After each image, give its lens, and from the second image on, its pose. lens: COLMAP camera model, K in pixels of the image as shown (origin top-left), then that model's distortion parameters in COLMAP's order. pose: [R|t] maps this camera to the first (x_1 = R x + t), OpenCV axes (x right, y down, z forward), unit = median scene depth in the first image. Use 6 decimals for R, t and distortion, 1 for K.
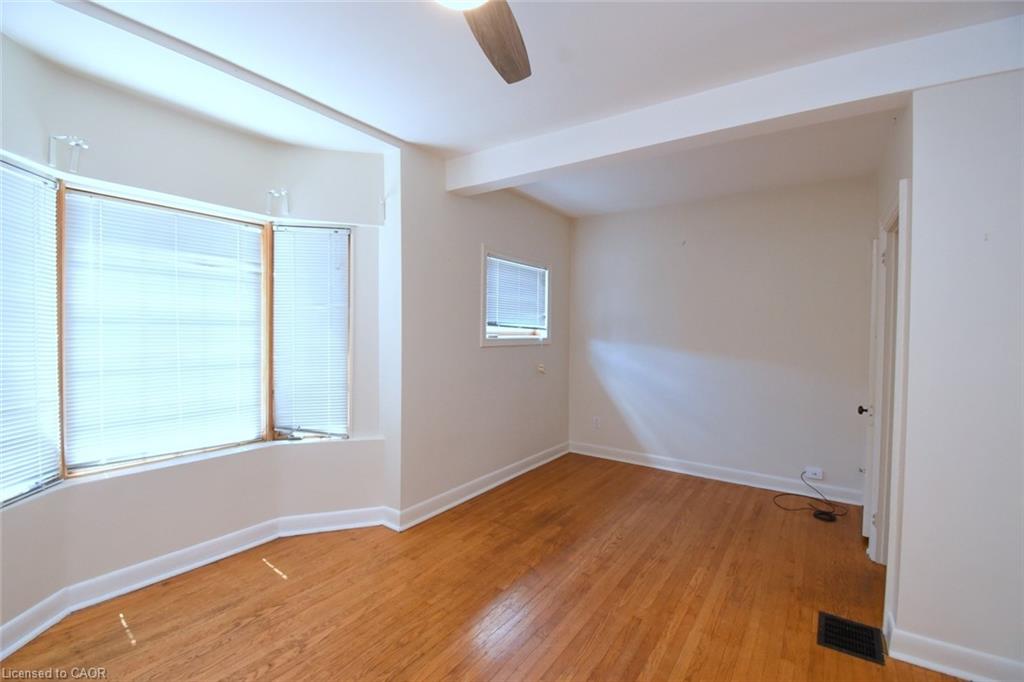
lens RADIAL K [[445.4, 0, 508.0], [0, 445.4, 339.0], [0, 0, 1]] dist [-0.004359, -0.009289]
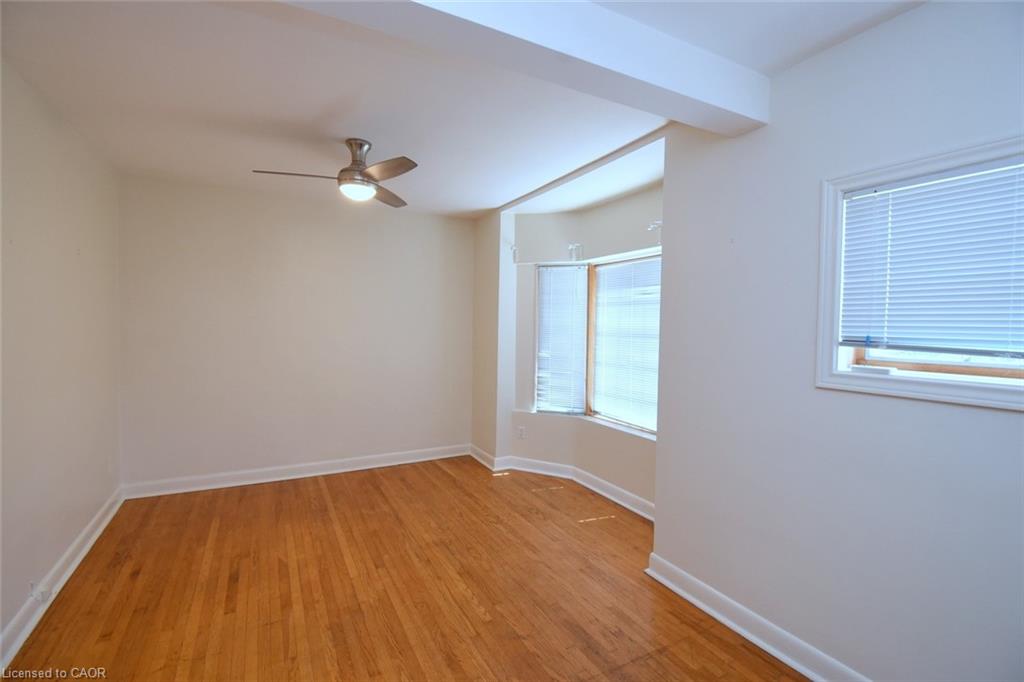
lens RADIAL K [[445.4, 0, 506.9], [0, 445.4, 340.5], [0, 0, 1]] dist [-0.004359, -0.009289]
pose [[-0.451616, 0.009764, -0.892159, 0.880330], [-0.039813, 0.998724, 0.031084, -0.058860], [0.891324, 0.049557, -0.450651, 1.485743]]
